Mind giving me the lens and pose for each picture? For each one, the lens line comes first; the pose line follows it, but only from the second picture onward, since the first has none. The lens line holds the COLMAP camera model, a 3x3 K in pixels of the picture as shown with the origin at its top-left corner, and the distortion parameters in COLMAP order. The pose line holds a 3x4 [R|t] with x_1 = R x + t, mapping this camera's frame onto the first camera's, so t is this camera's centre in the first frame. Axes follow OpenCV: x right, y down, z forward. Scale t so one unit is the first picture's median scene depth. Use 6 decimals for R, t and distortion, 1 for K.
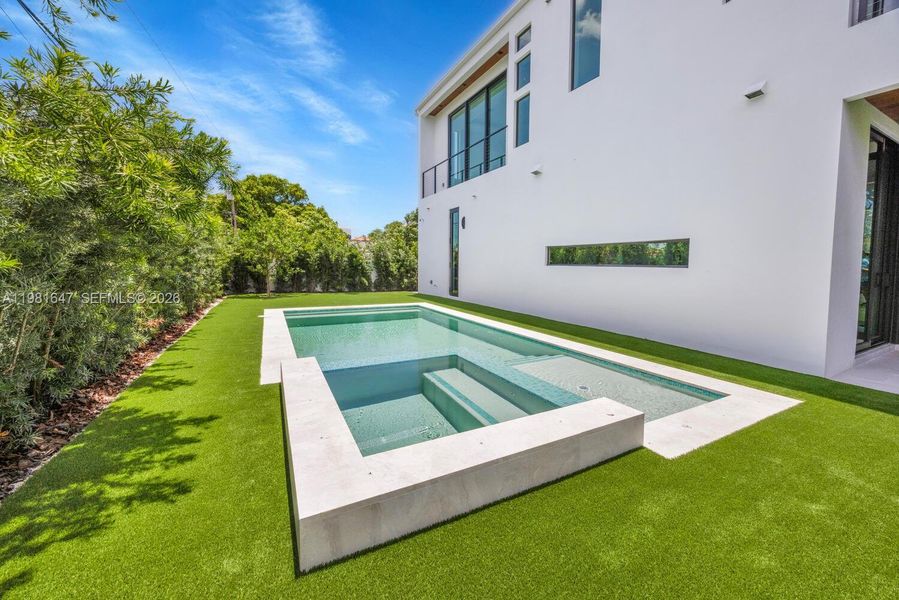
lens RADIAL K [[348.5, 0, 452.6], [0, 348.5, 278.4], [0, 0, 1]] dist [-0.006314, 0.001353]
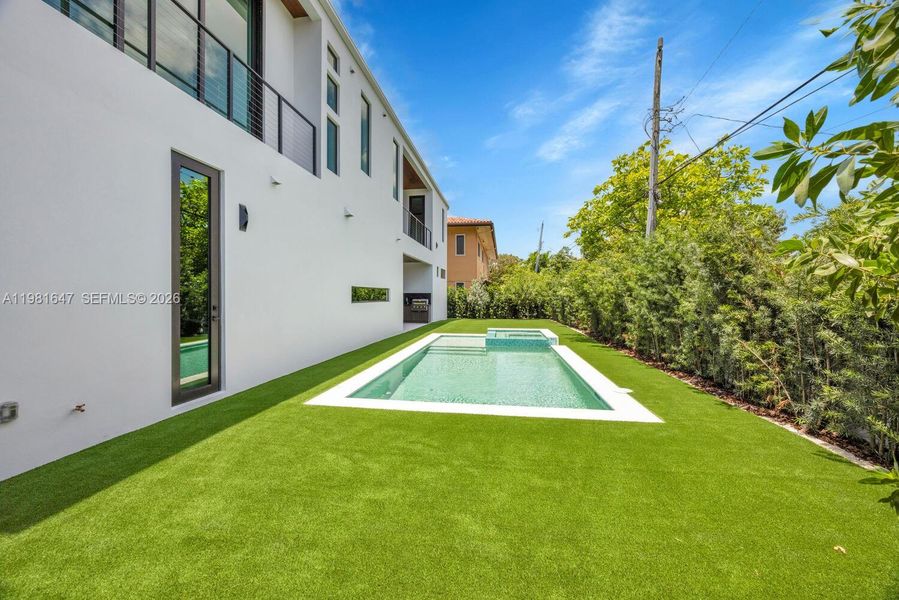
lens RADIAL K [[348.5, 0, 443.7], [0, 348.5, 292.9], [0, 0, 1]] dist [-0.006314, 0.001353]
pose [[-0.796161, -0.010443, 0.604995, -0.468672], [0.012360, 0.999362, 0.033515, -0.076331], [-0.604959, 0.034161, -0.795523, 1.247200]]
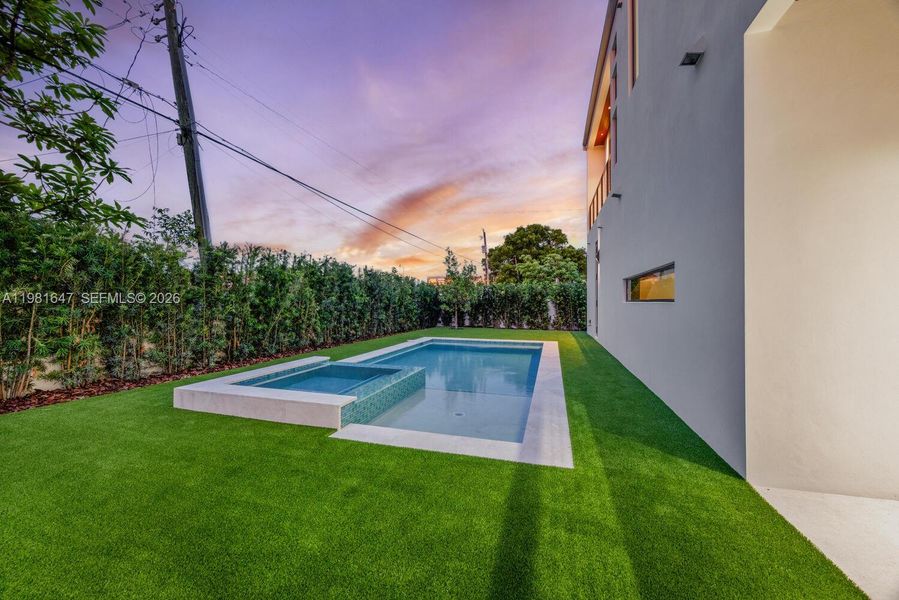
lens RADIAL K [[348.5, 0, 452.7], [0, 348.5, 301.3], [0, 0, 1]] dist [-0.006314, 0.001353]
pose [[0.723289, -0.009923, -0.690474, 0.405393], [-0.023653, 0.998954, -0.039134, 0.002791], [0.690140, 0.044637, 0.722298, 0.067370]]
